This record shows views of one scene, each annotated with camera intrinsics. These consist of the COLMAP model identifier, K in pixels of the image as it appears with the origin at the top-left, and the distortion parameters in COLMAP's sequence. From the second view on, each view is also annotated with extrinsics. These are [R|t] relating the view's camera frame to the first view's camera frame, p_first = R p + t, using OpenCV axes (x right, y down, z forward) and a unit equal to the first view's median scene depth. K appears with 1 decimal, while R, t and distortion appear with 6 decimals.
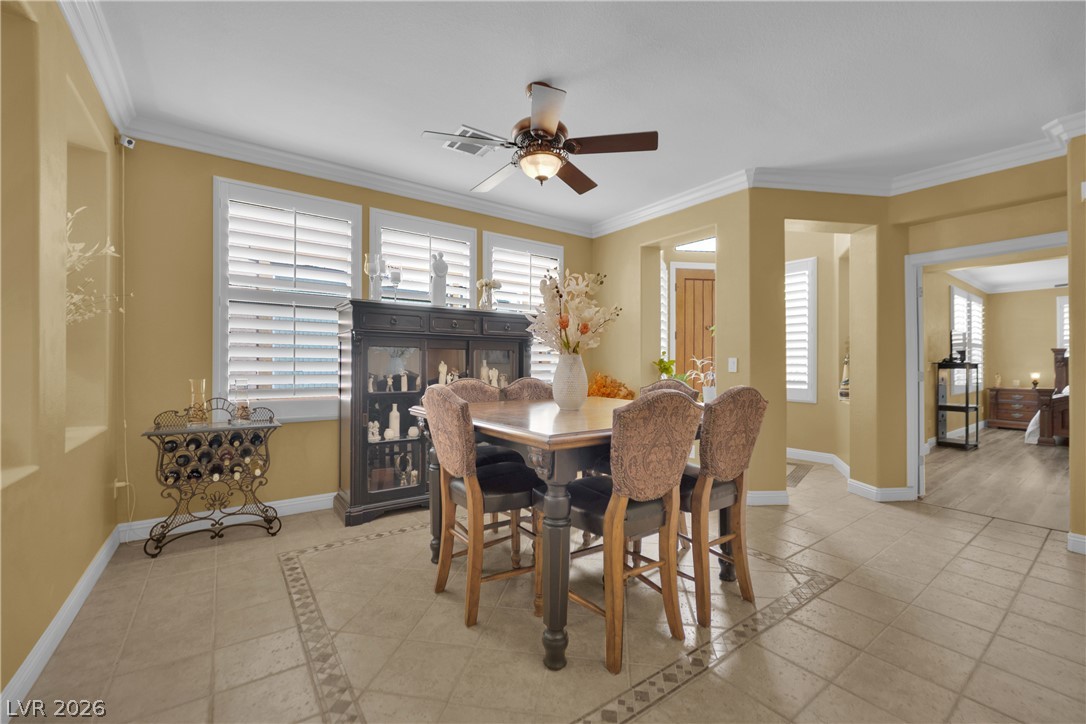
lens RADIAL K [[439.4, 0, 538.7], [0, 439.4, 361.9], [0, 0, 1]] dist [-0.024139, 0.001126]
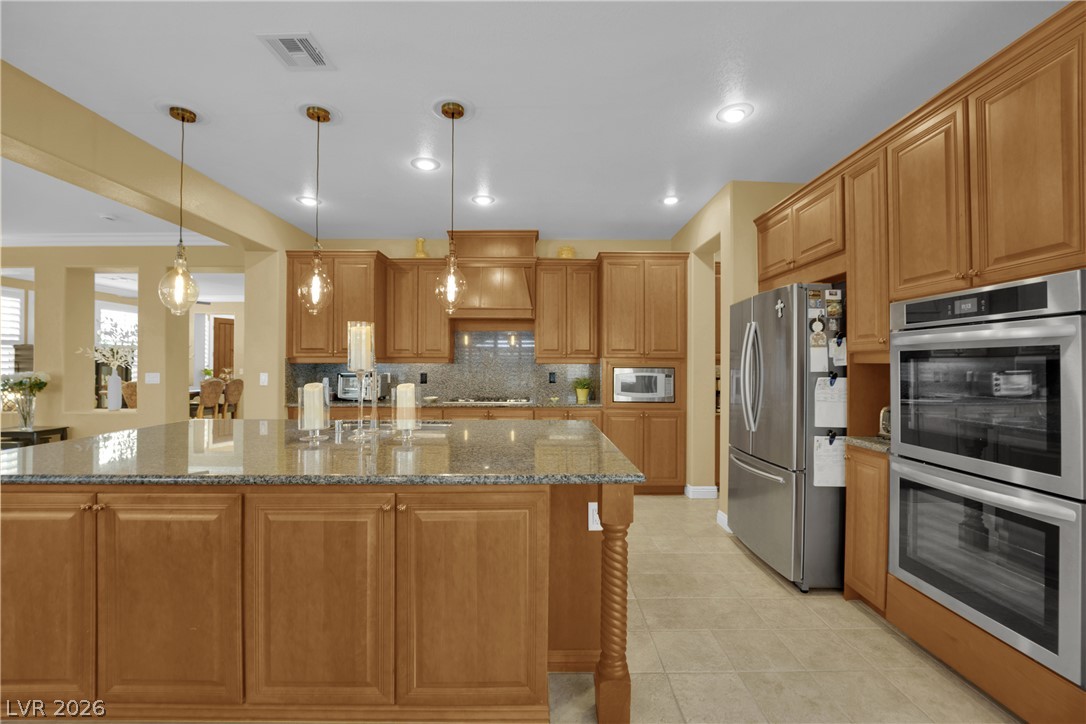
lens RADIAL K [[439.4, 0, 541.2], [0, 439.4, 364.5], [0, 0, 1]] dist [-0.024139, 0.001126]
pose [[0.572659, 0.003972, 0.819784, -0.591903], [-0.002828, 0.999992, -0.002870, -0.030408], [-0.819788, -0.000674, 0.572666, -1.768398]]
